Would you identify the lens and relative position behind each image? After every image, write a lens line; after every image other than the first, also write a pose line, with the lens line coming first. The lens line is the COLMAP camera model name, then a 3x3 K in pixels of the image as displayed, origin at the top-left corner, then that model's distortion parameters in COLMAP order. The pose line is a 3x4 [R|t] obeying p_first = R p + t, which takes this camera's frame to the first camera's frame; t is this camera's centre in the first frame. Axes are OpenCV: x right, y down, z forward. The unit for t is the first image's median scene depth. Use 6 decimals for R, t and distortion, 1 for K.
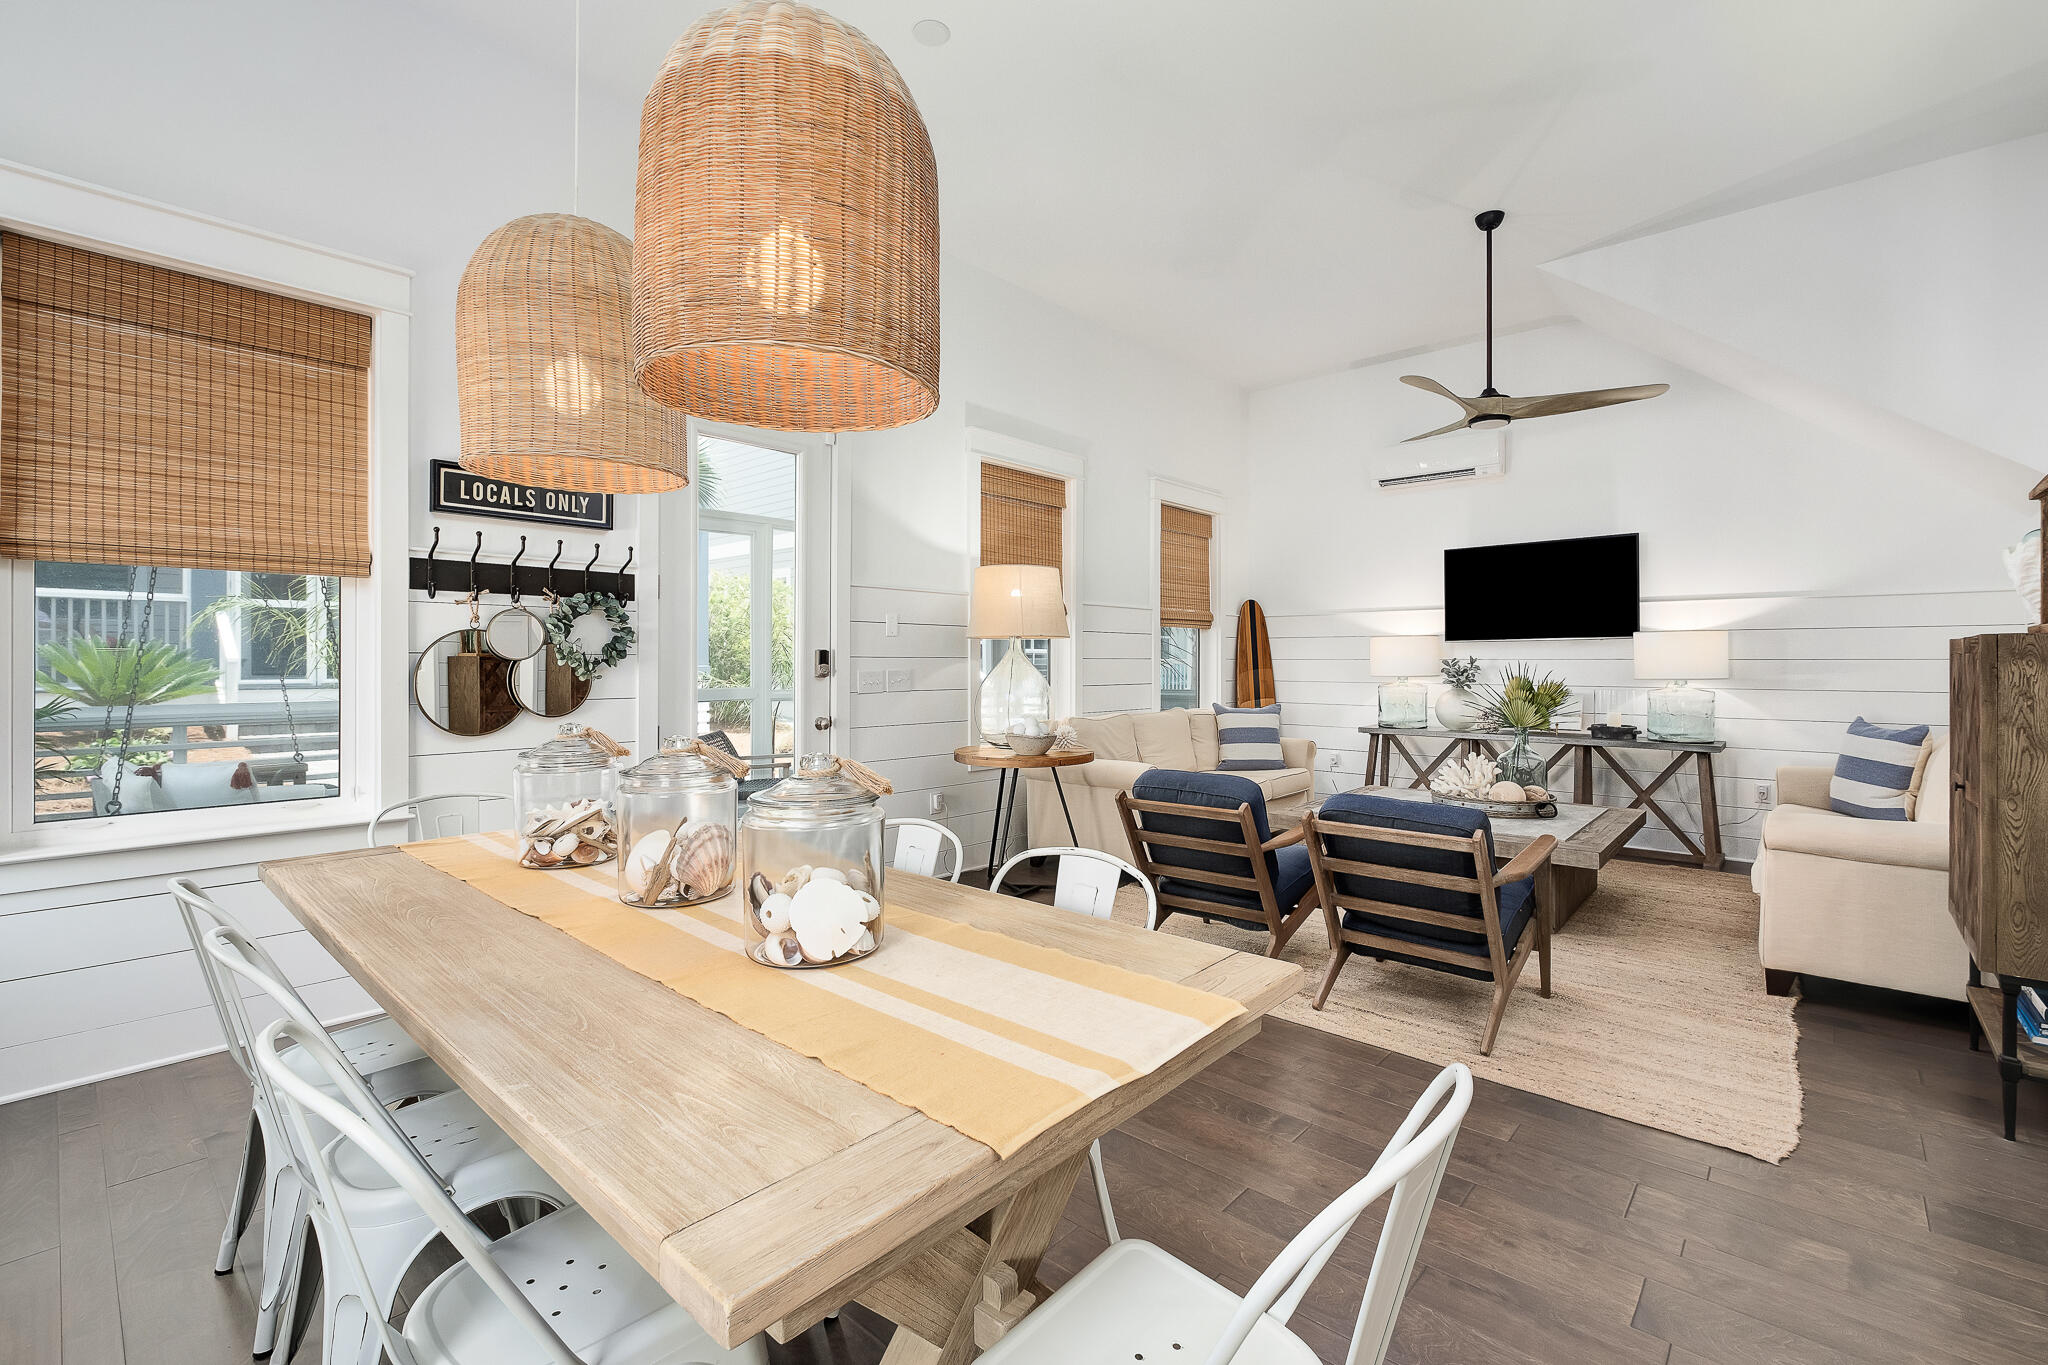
lens RADIAL K [[887.3, 0, 1024.4], [0, 887.3, 676.5], [0, 0, 1]] dist [-0.002813, -0.000542]
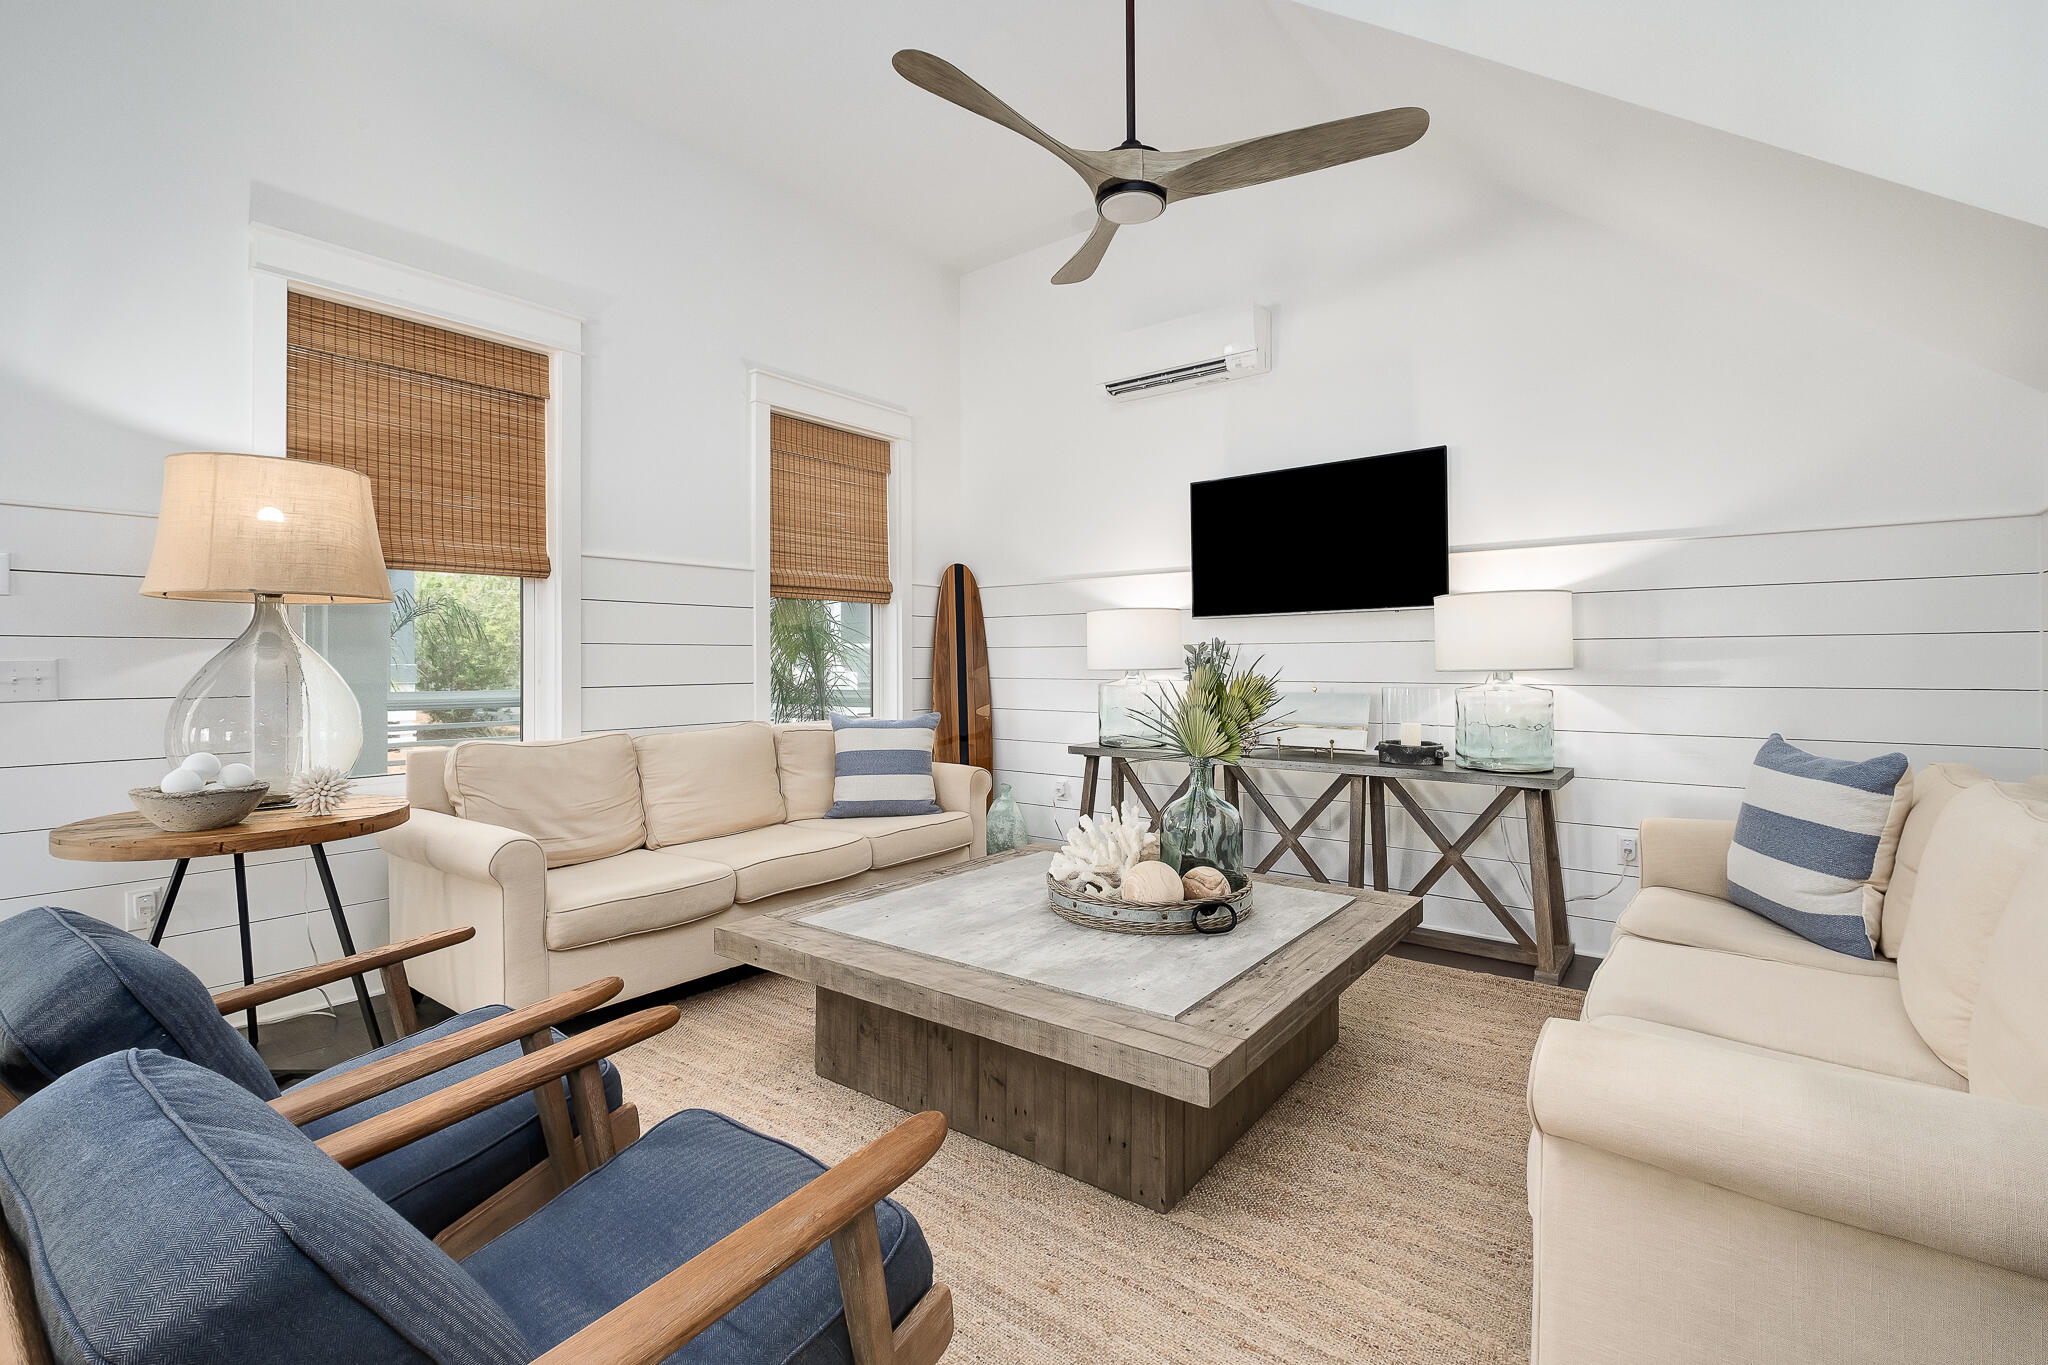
lens RADIAL K [[887.3, 0, 1024.4], [0, 887.3, 676.5], [0, 0, 1]] dist [-0.002813, -0.000542]
pose [[0.998113, -0.005588, 0.061148, 0.353175], [0.005599, 0.999984, 0.000003, 0.005046], [-0.061147, 0.000339, 0.998129, 0.381288]]
